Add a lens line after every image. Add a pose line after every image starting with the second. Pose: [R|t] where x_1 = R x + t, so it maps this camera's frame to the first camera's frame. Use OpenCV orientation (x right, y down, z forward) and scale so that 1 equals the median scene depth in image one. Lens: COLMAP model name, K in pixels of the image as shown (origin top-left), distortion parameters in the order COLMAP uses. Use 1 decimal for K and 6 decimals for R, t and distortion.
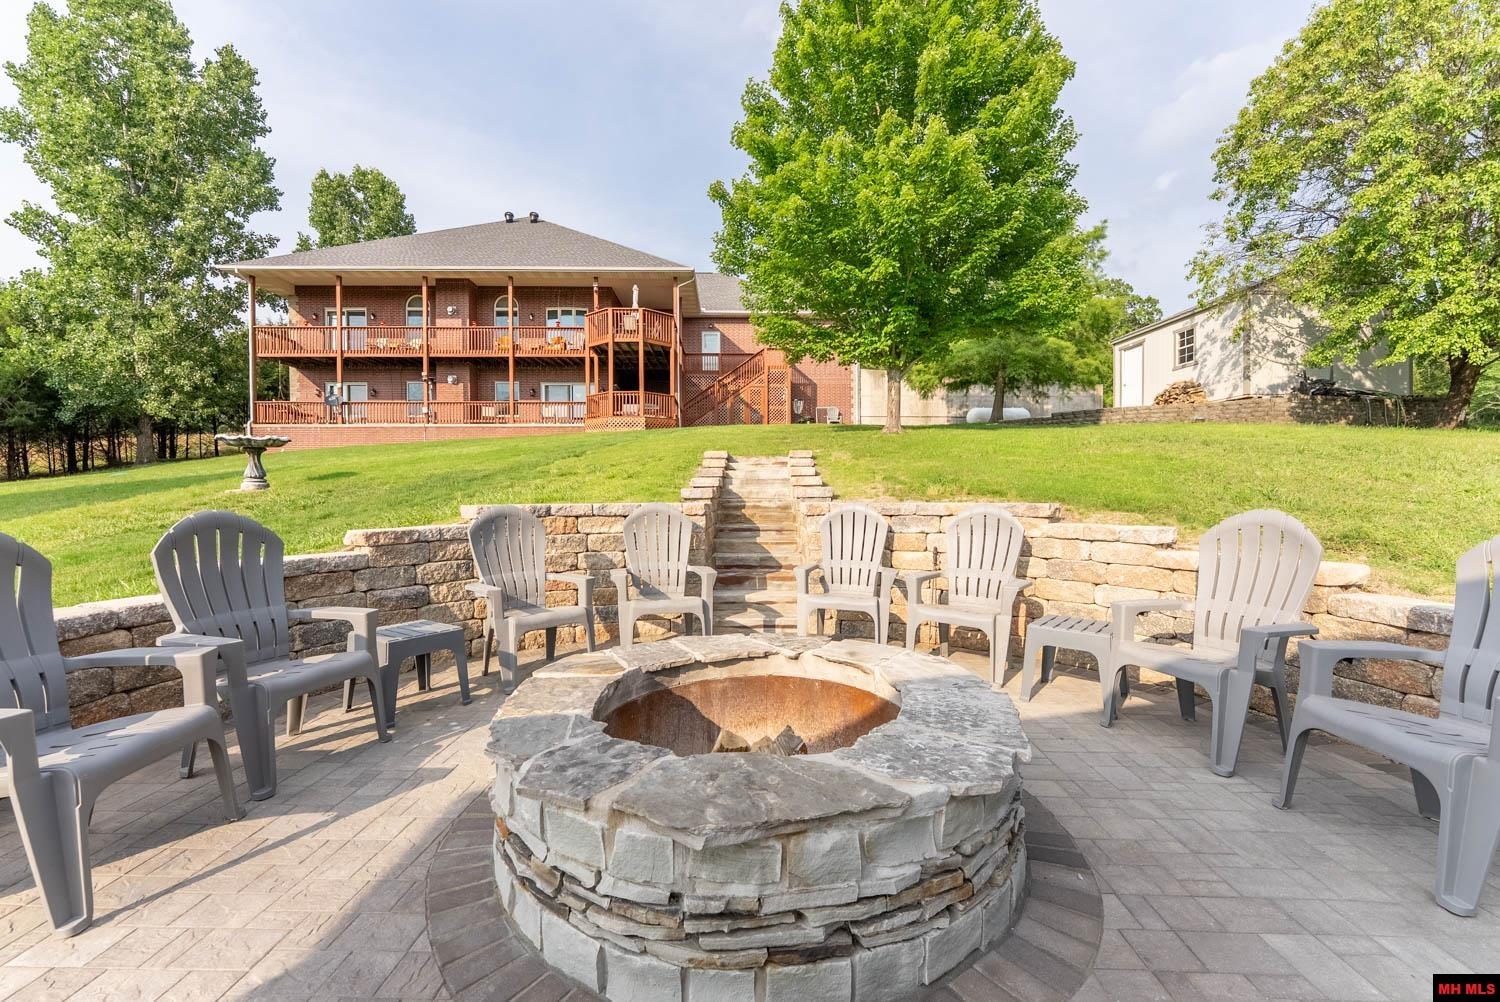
lens RADIAL K [[605.5, 0, 742.2], [0, 605.5, 502.8], [0, 0, 1]] dist [-0.000086, 0.000202]
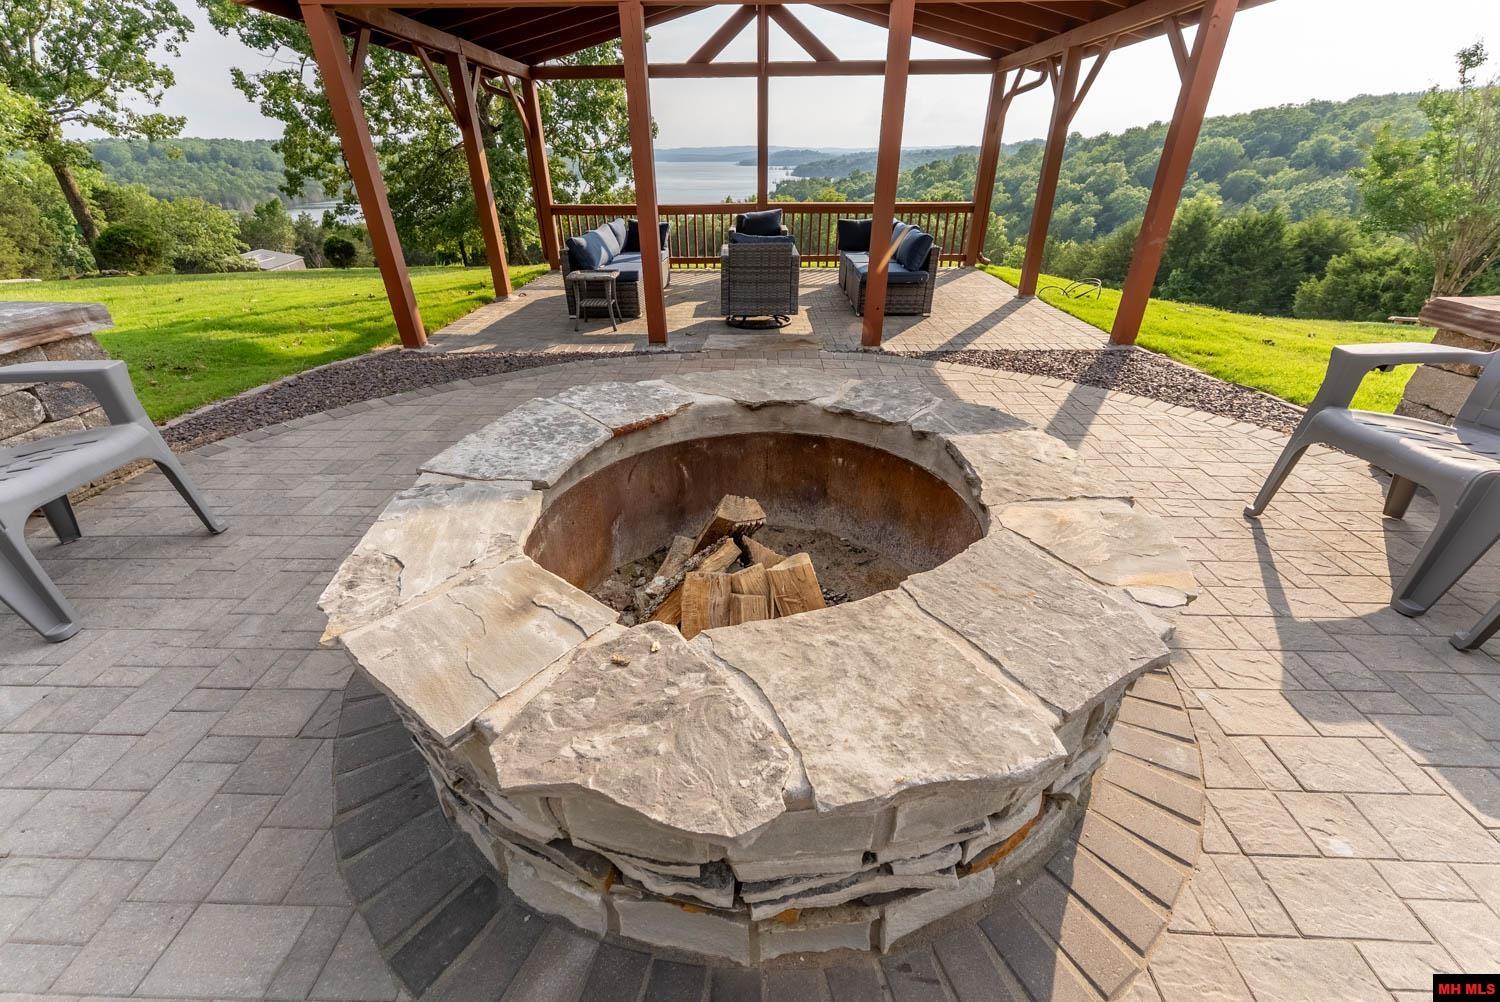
lens RADIAL K [[612.2, 0, 742.4], [0, 612.2, 505.2], [0, 0, 1]] dist [-0.000221, 0.000057]
pose [[-0.999954, 0.009175, 0.002648, 0.045752], [0.009259, 0.863636, 0.504031, -0.020356], [0.002338, 0.504032, -0.863682, 1.868789]]
